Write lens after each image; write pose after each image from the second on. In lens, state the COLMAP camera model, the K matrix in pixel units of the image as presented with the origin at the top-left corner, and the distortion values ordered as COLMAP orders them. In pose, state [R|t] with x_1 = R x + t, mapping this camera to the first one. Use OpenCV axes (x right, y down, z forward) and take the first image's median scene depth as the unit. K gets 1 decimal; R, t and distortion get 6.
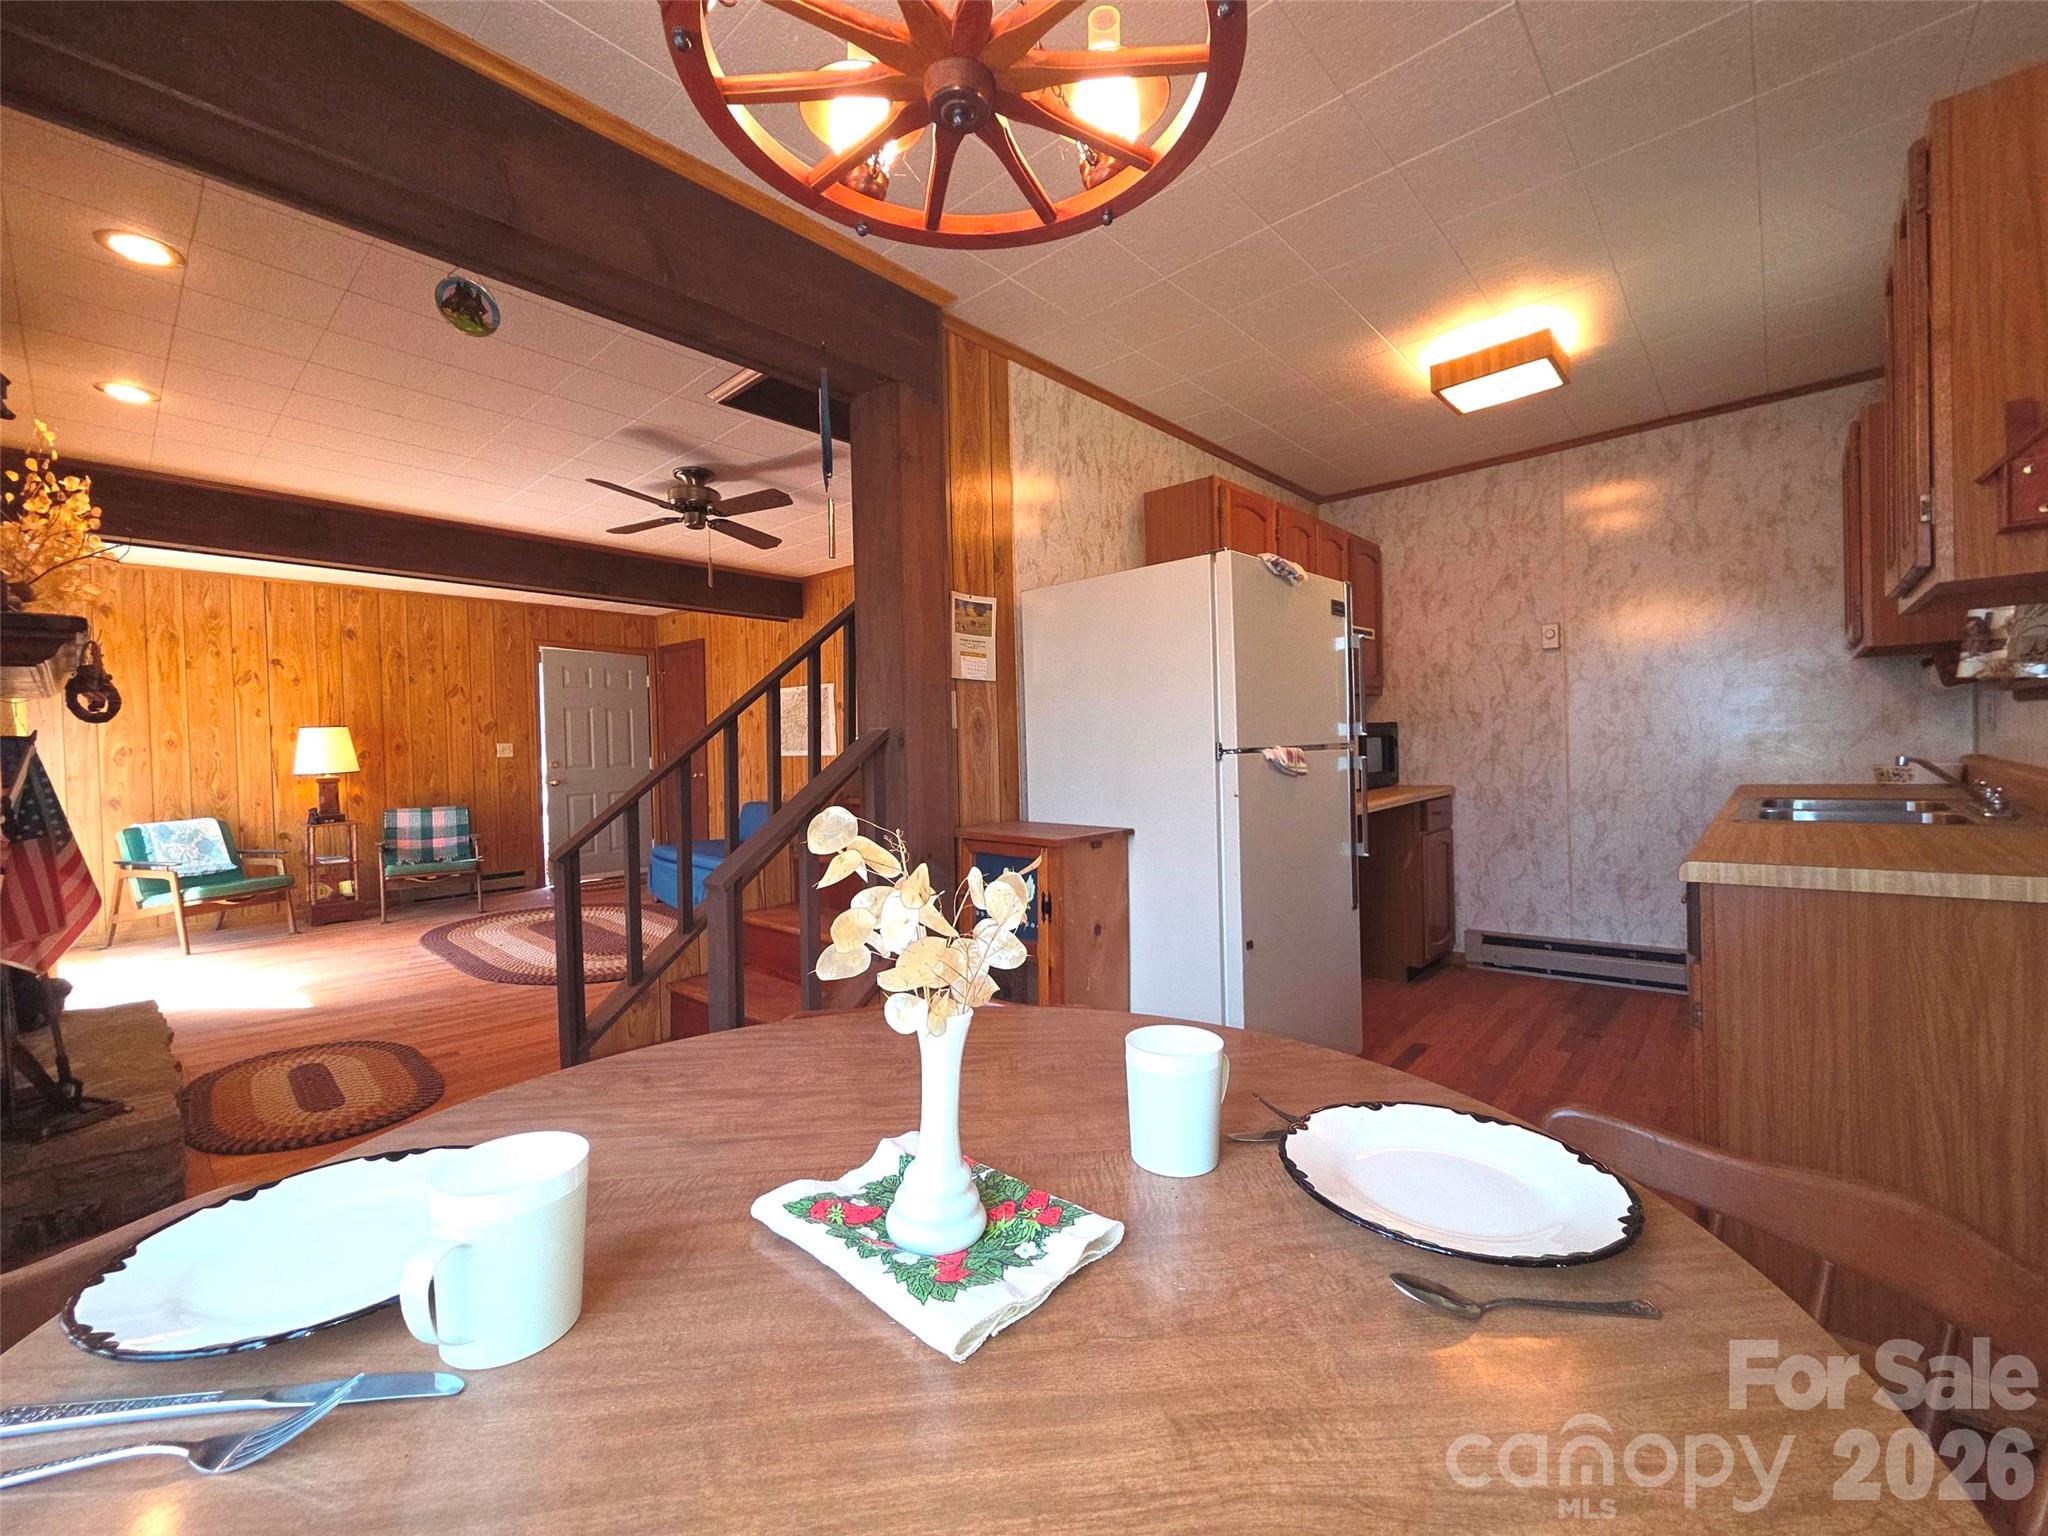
lens RADIAL K [[843.7, 0, 1027.7], [0, 843.7, 760.8], [0, 0, 1]] dist [-0.000359, 0.001303]
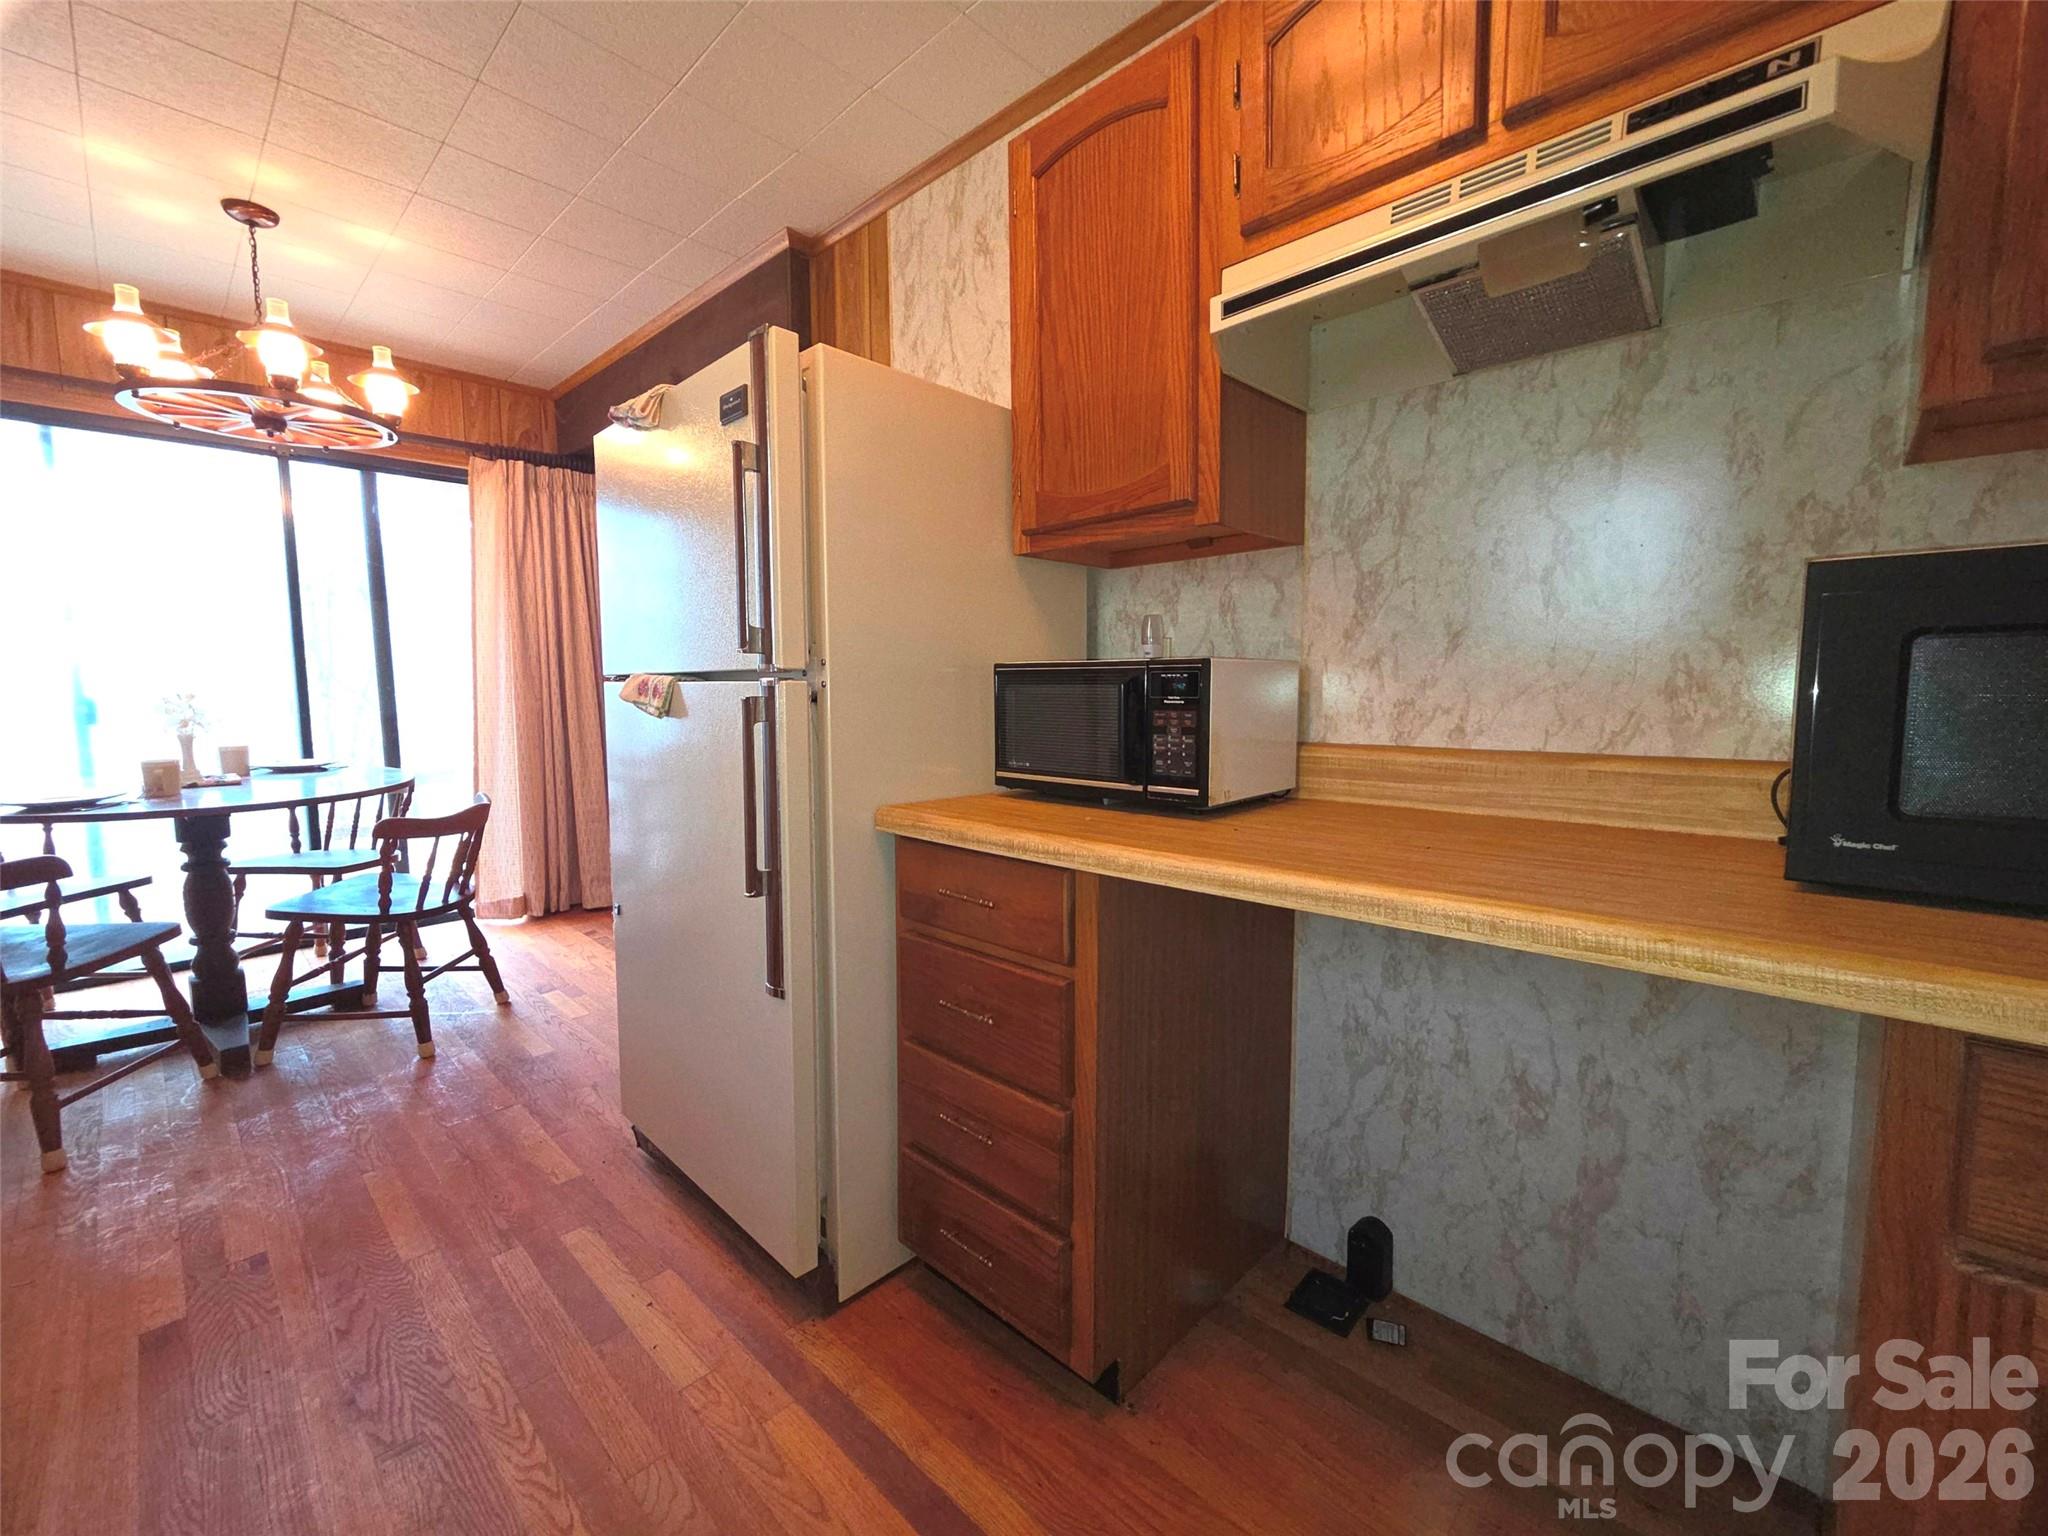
lens RADIAL K [[843.7, 0, 1015.4], [0, 843.7, 762.4], [0, 0, 1]] dist [-0.000359, 0.001303]
pose [[0.998720, 0.029627, -0.041001, 0.631199], [-0.026587, 0.996992, 0.072806, -0.227412], [0.043034, -0.071623, 0.996503, 0.709110]]
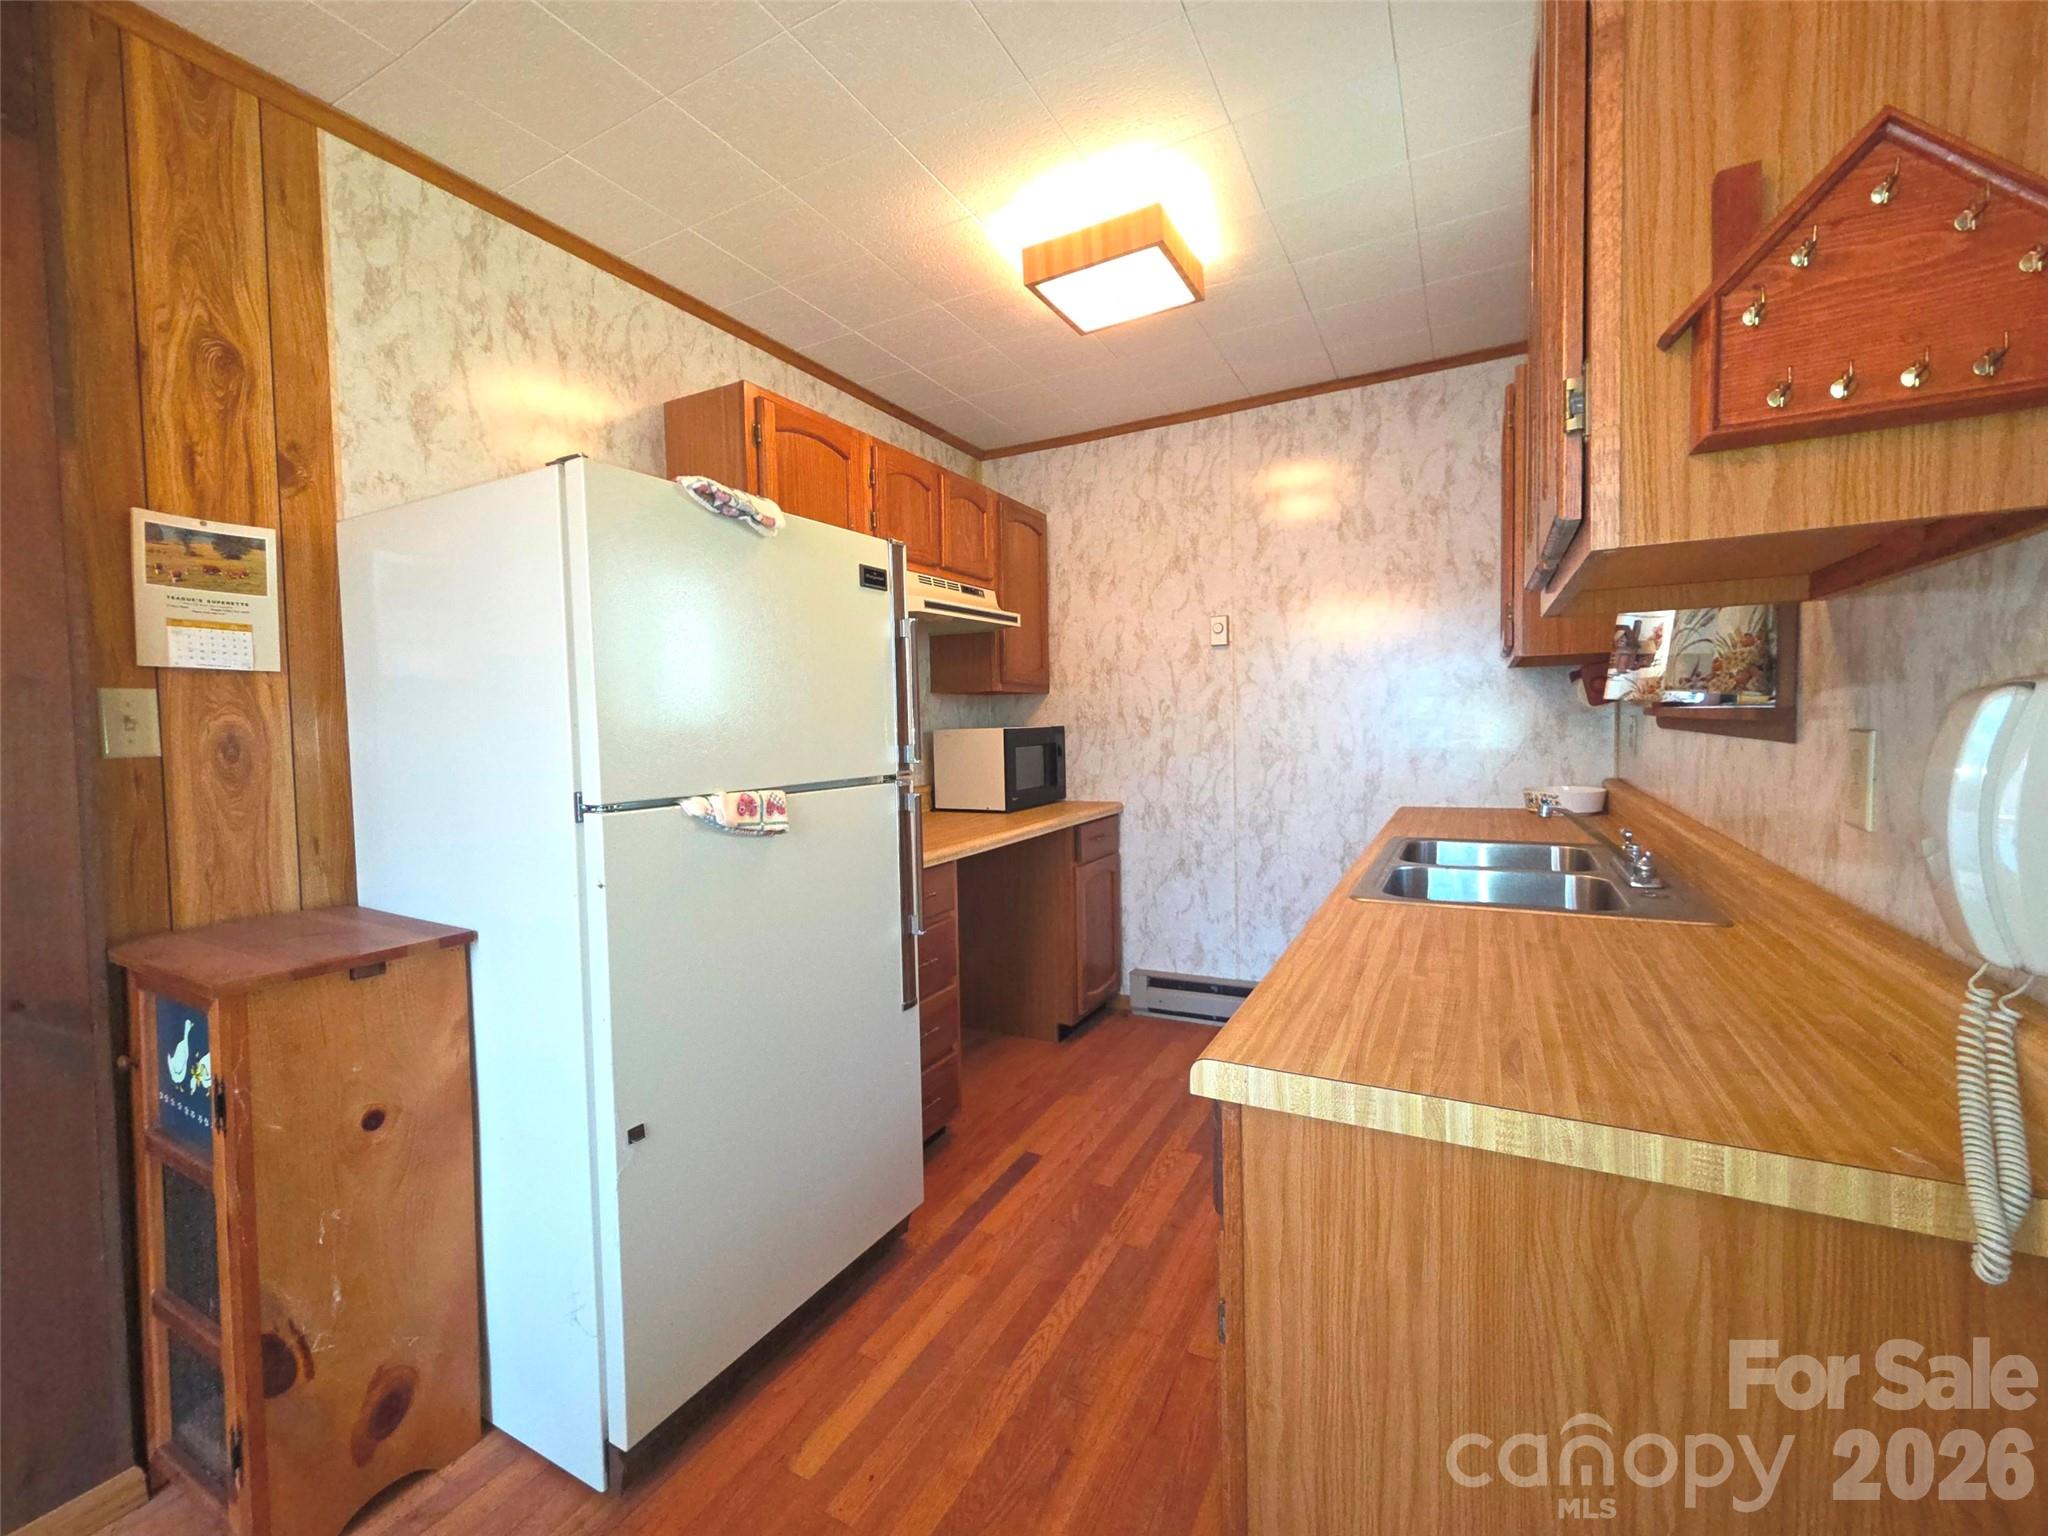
lens RADIAL K [[843.7, 0, 1026.3], [0, 843.7, 760.8], [0, 0, 1]] dist [-0.000359, 0.001303]
pose [[0.971399, -0.000411, 0.237453, 0.280564], [-0.005195, 0.999722, 0.022984, -0.042389], [-0.237396, -0.023560, 0.971127, 0.261987]]
